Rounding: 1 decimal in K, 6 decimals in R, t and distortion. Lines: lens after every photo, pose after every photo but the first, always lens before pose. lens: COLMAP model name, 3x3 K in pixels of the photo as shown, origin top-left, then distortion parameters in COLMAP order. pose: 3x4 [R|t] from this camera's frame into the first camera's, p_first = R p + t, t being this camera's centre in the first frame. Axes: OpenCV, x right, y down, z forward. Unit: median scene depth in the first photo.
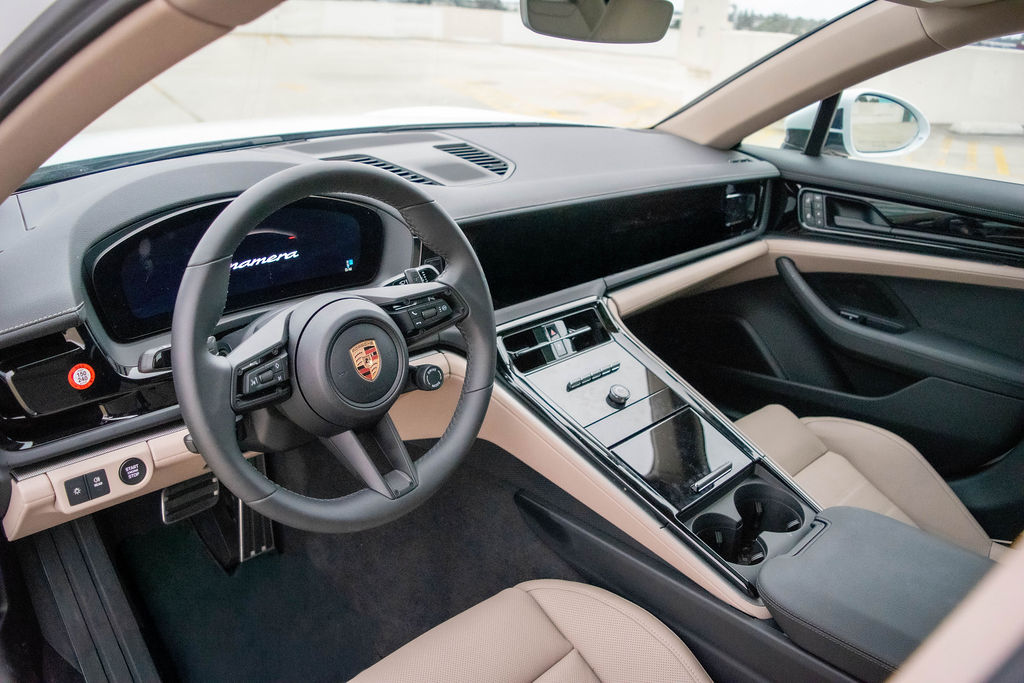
lens RADIAL K [[804.6, 0, 512.0], [0, 804.6, 341.5], [0, 0, 1]] dist [-0.086070, 0.002360]
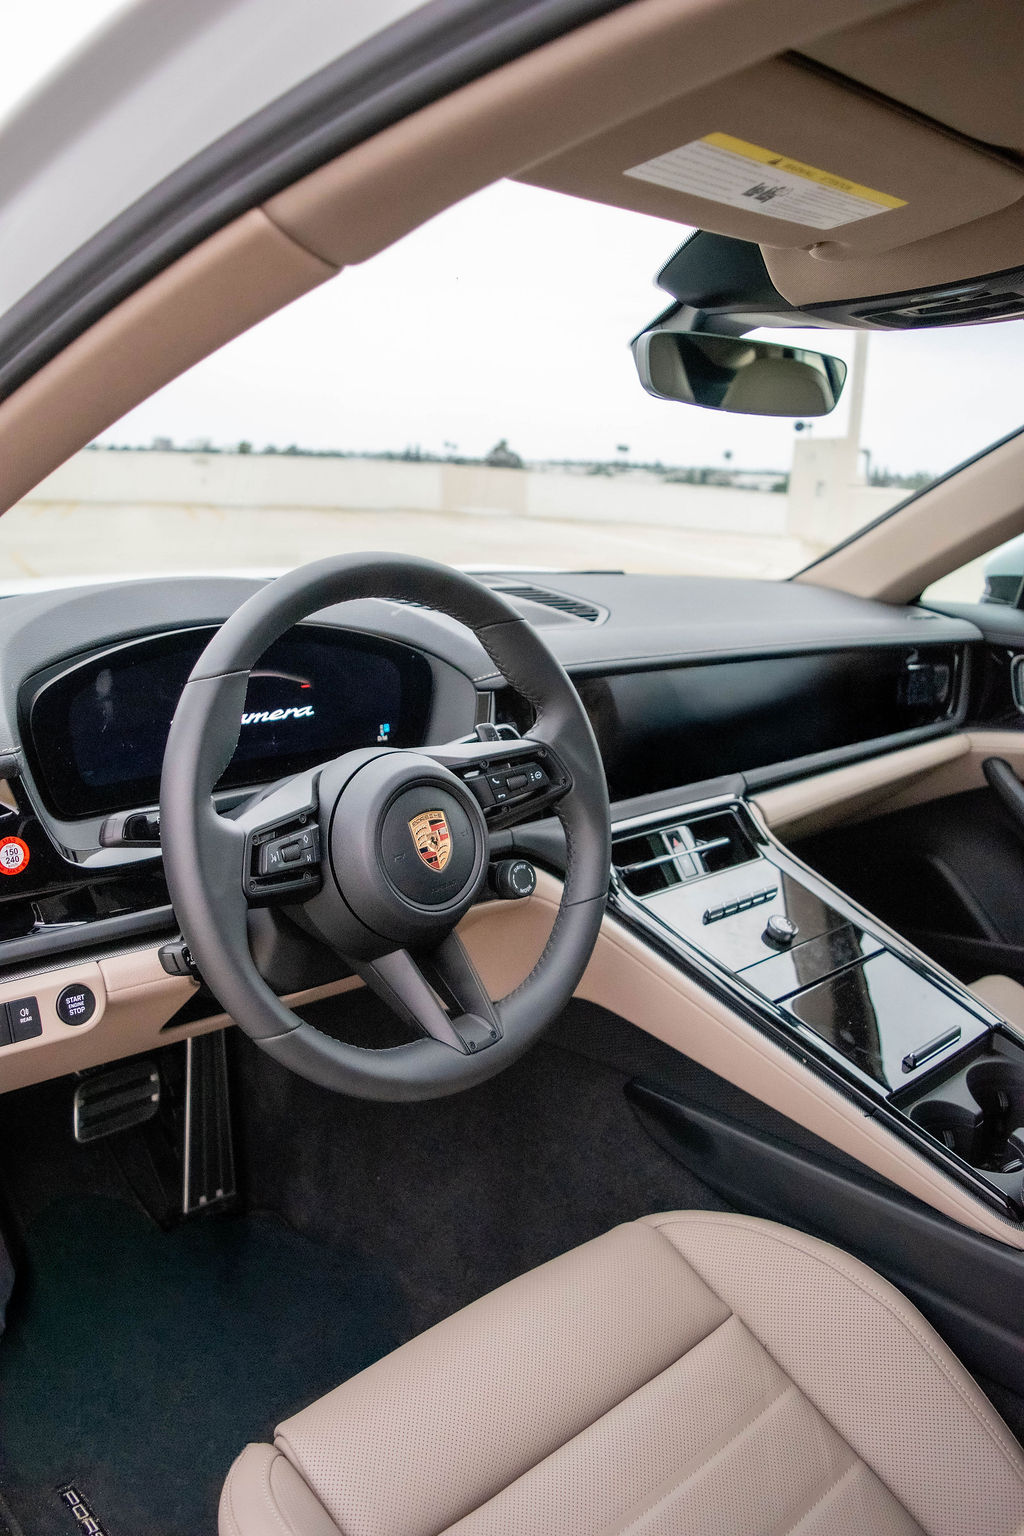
lens RADIAL K [[1206.9, 0, 509.3], [0, 1206.9, 772.6], [0, 0, 1]] dist [-0.086070, 0.002360]
pose [[0.999756, -0.003363, -0.021835, -0.077496], [-0.000063, 0.987914, -0.155000, 0.102348], [0.022093, 0.154963, 0.987673, -0.005528]]
